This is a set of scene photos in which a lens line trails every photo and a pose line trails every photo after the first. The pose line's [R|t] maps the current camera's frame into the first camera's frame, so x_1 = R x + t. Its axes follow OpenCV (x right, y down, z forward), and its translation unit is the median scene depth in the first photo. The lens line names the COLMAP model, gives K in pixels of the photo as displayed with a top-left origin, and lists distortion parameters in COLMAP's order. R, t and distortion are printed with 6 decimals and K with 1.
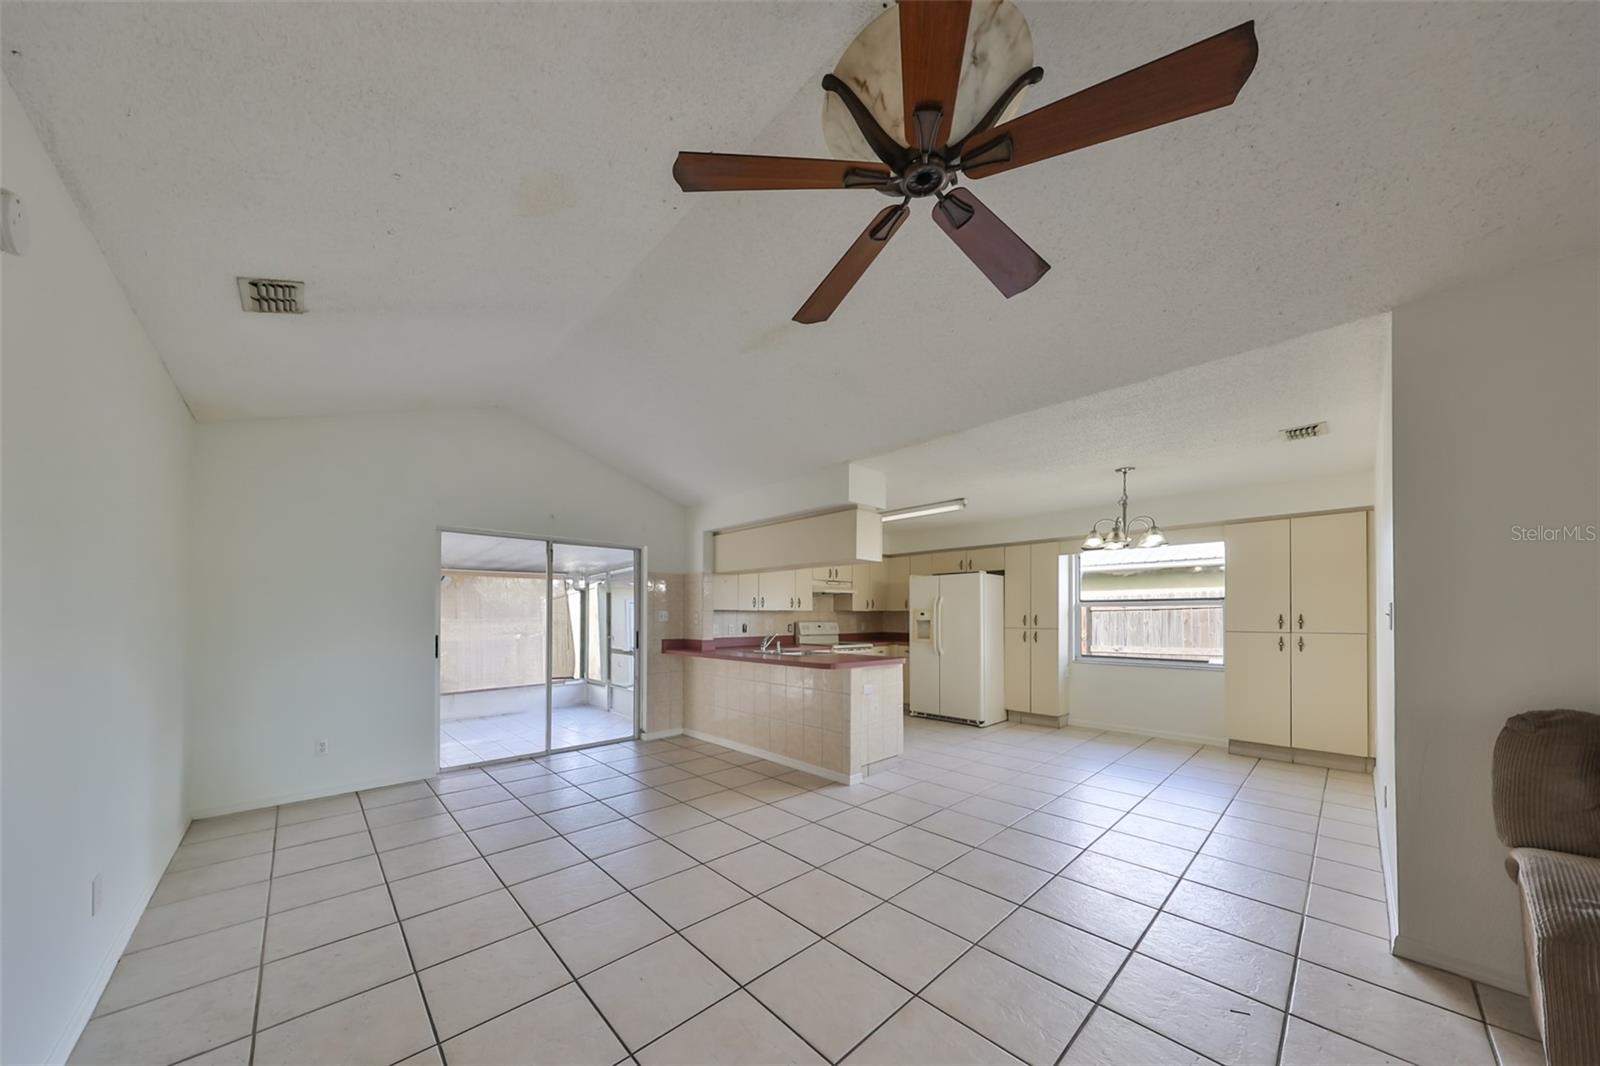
lens RADIAL K [[513.8, 0, 750.7], [0, 513.8, 613.3], [0, 0, 1]] dist [-0.000031, -0.000005]
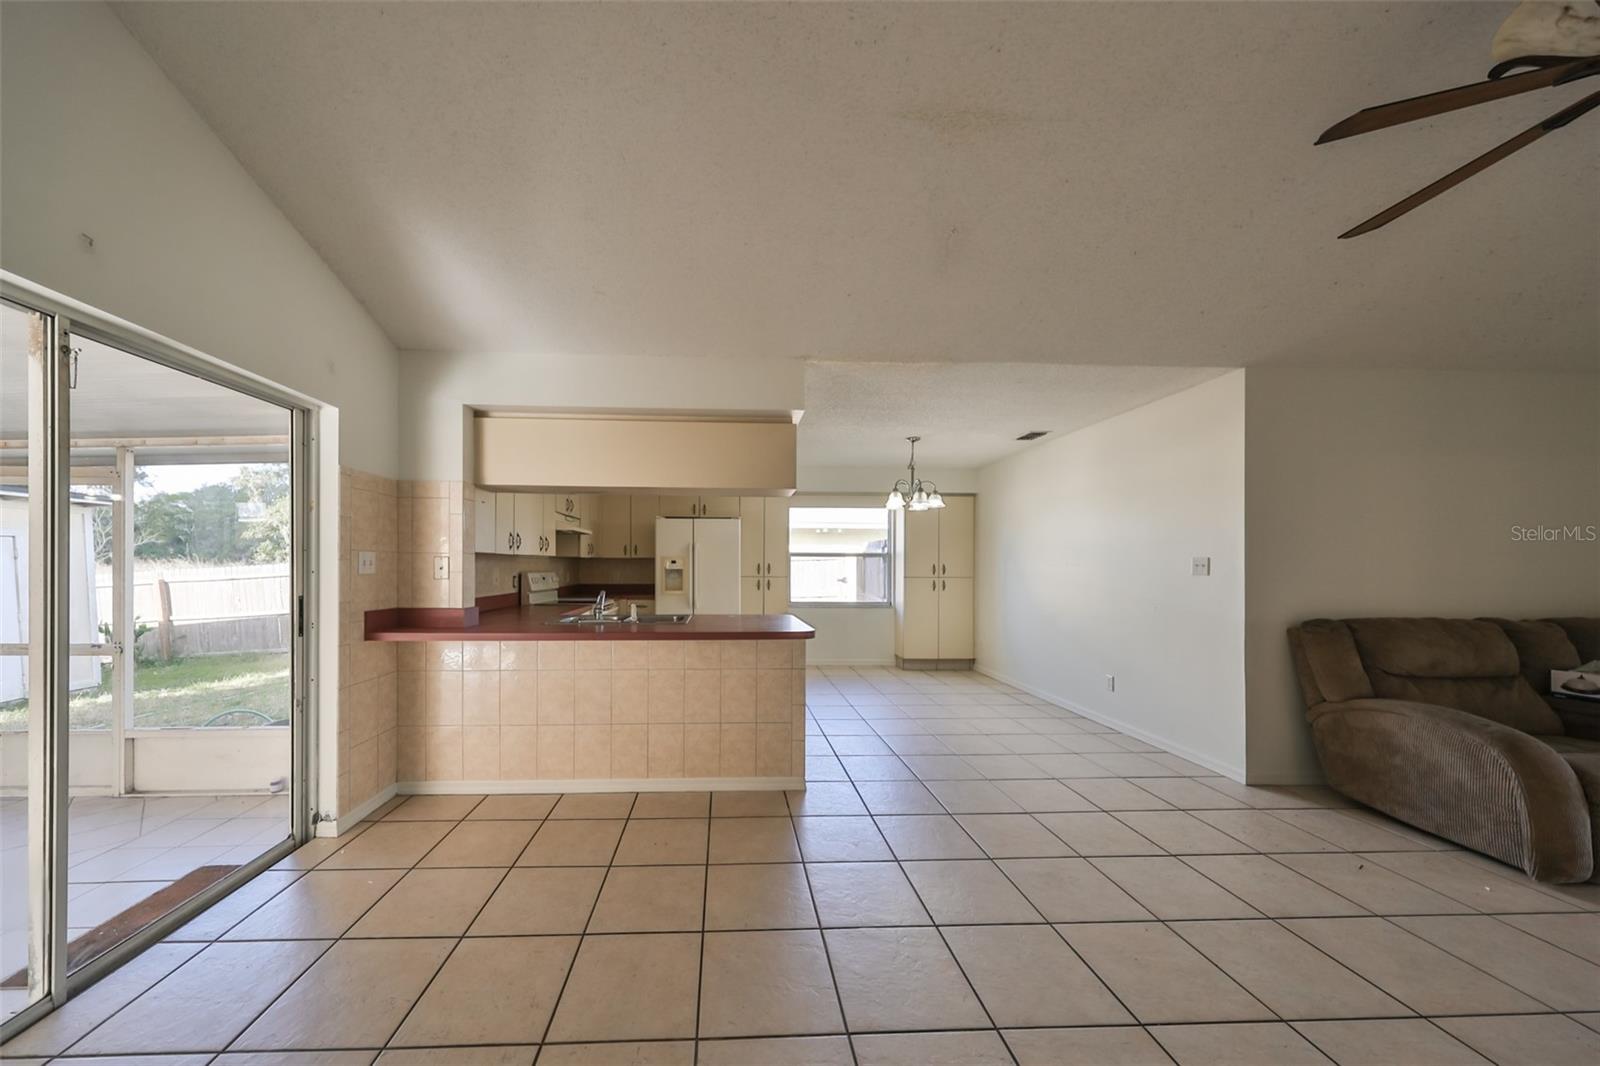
lens RADIAL K [[525.1, 0, 743.4], [0, 525.1, 564.4], [0, 0, 1]] dist [0.004522, 0.000038]
pose [[0.630326, 0.003725, 0.776322, -0.329465], [-0.008740, 0.999959, 0.002299, 0.003299], [-0.776281, -0.008235, 0.630333, 0.420205]]
